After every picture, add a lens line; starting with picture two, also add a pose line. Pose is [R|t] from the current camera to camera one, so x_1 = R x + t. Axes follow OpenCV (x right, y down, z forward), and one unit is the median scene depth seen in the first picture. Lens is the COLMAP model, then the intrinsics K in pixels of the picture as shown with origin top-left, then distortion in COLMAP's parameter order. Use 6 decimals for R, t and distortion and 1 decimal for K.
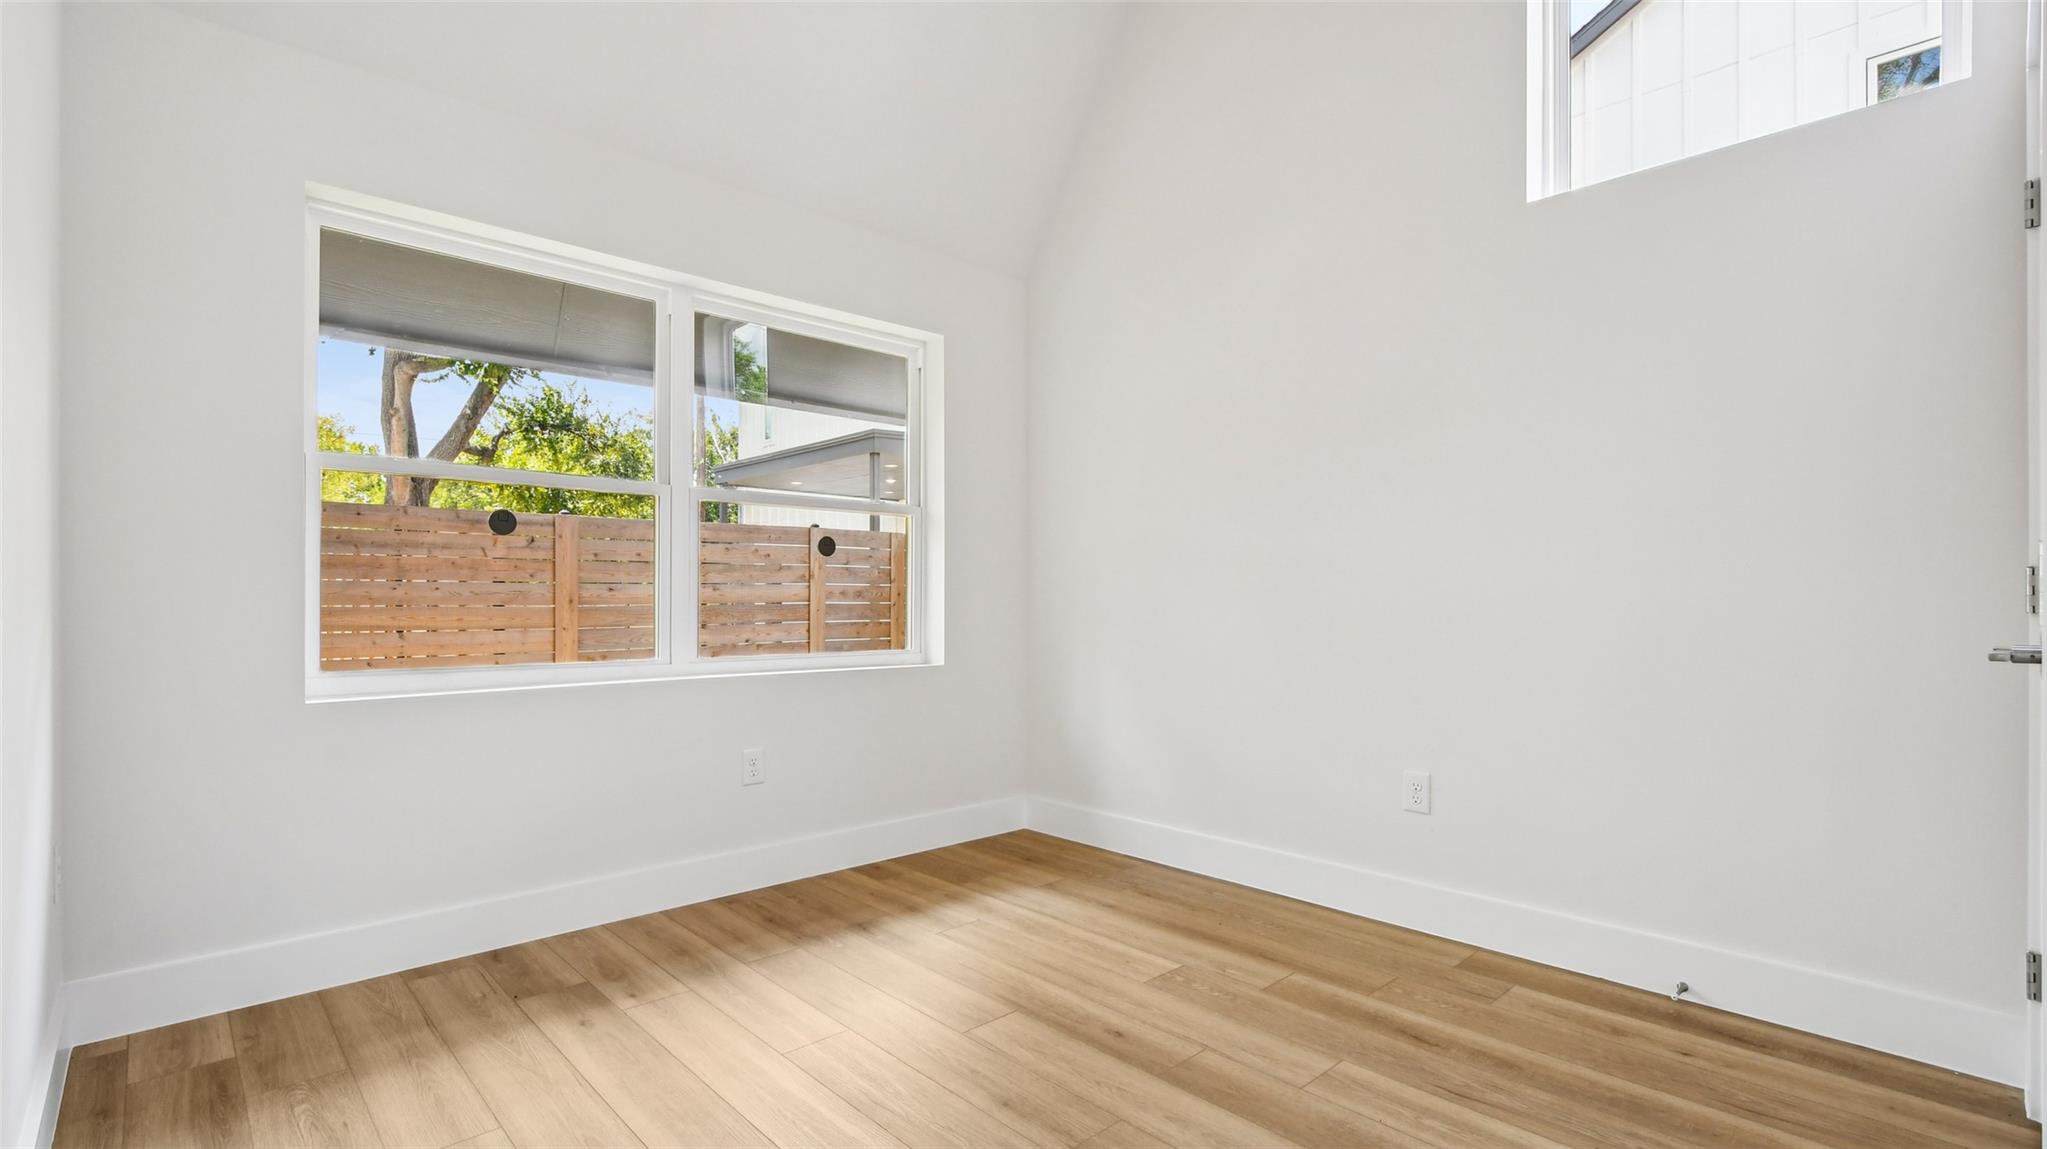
lens RADIAL K [[920.6, 0, 1015.9], [0, 920.6, 585.7], [0, 0, 1]] dist [-0.000650, -0.002964]
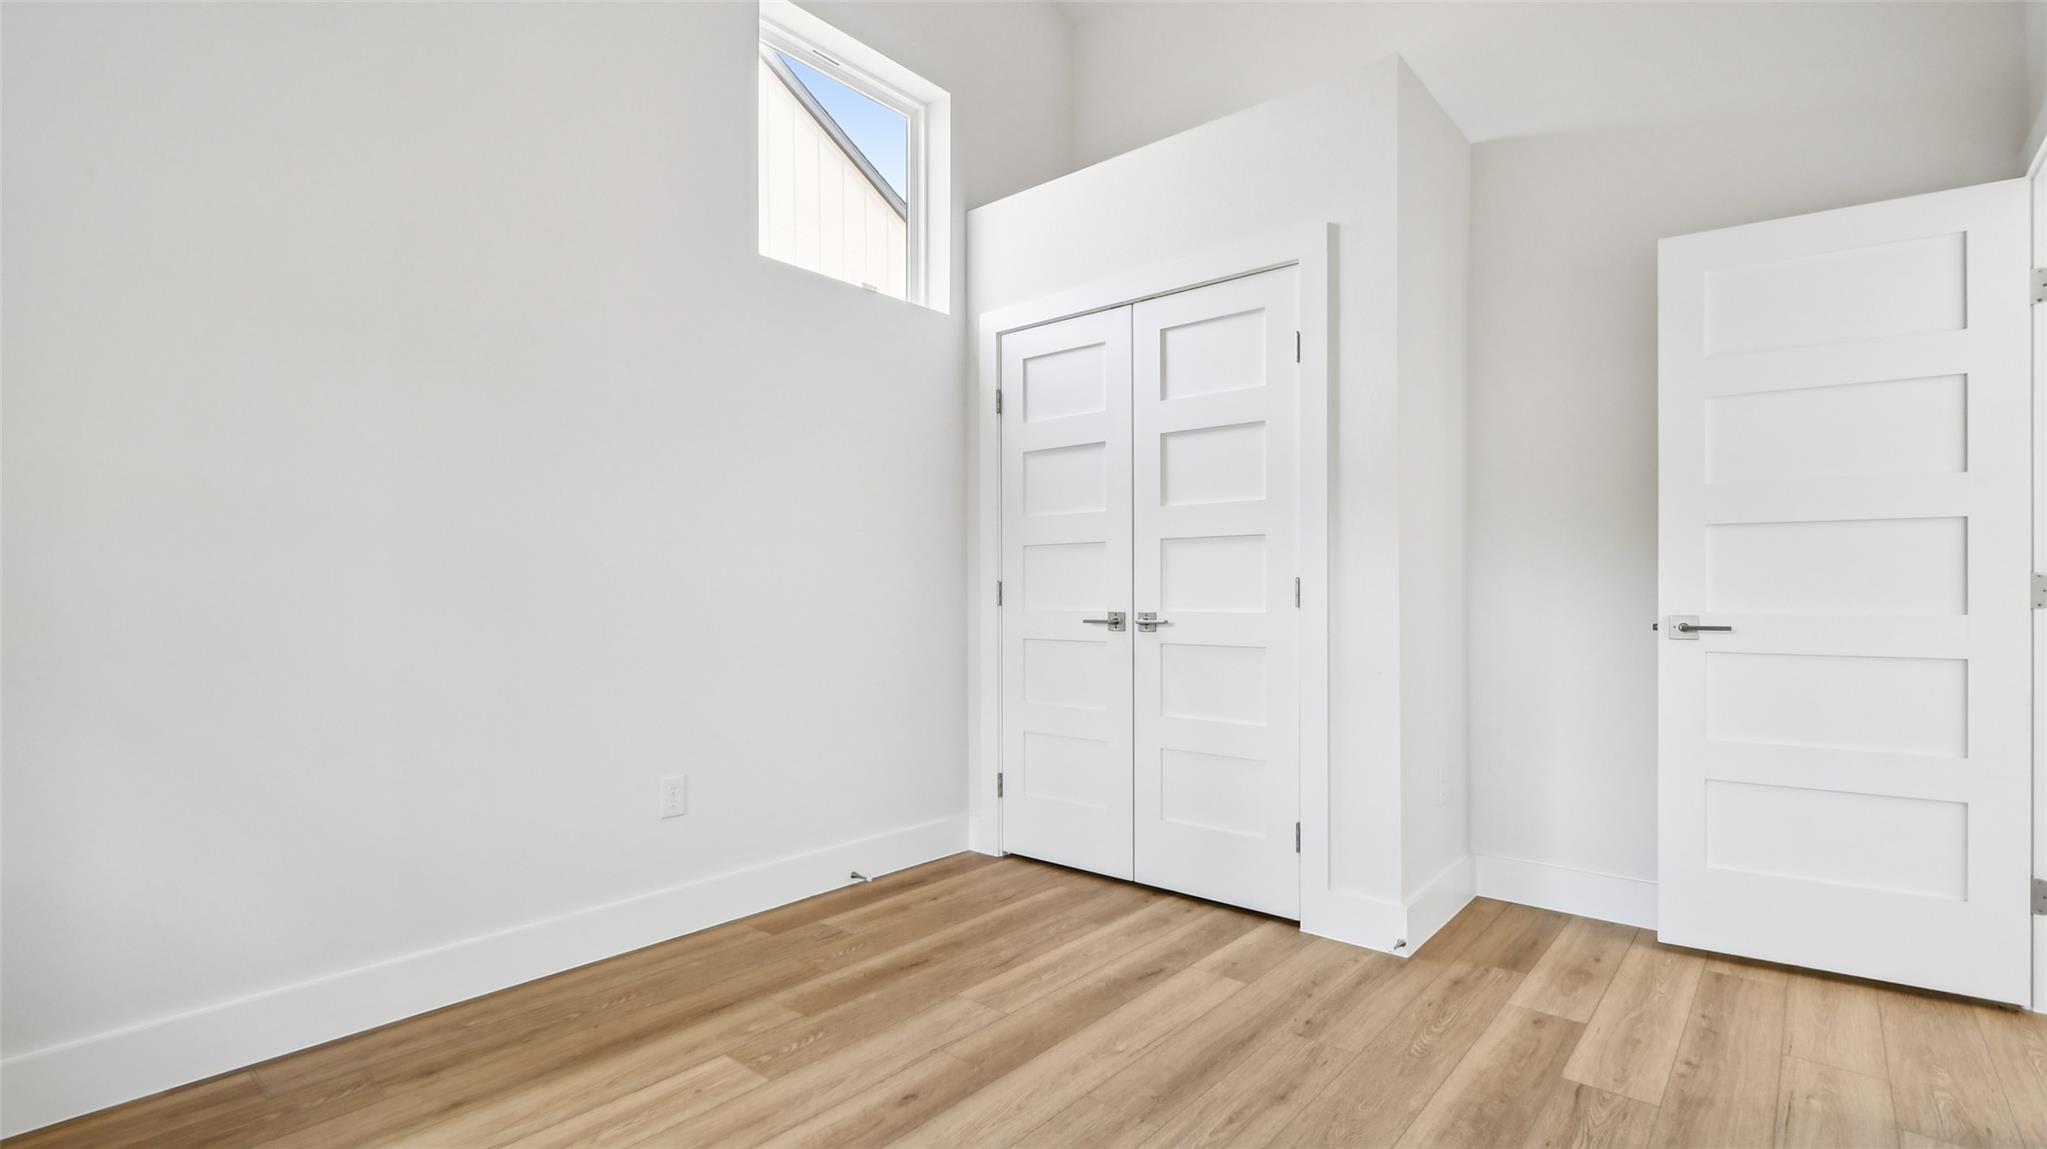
lens RADIAL K [[920.6, 0, 1015.7], [0, 920.6, 585.6], [0, 0, 1]] dist [-0.000650, -0.002964]
pose [[-0.101137, 0.012841, 0.994790, -0.698561], [-0.012422, 0.999822, -0.014169, 0.013368], [-0.994795, -0.013790, -0.100959, 0.902244]]
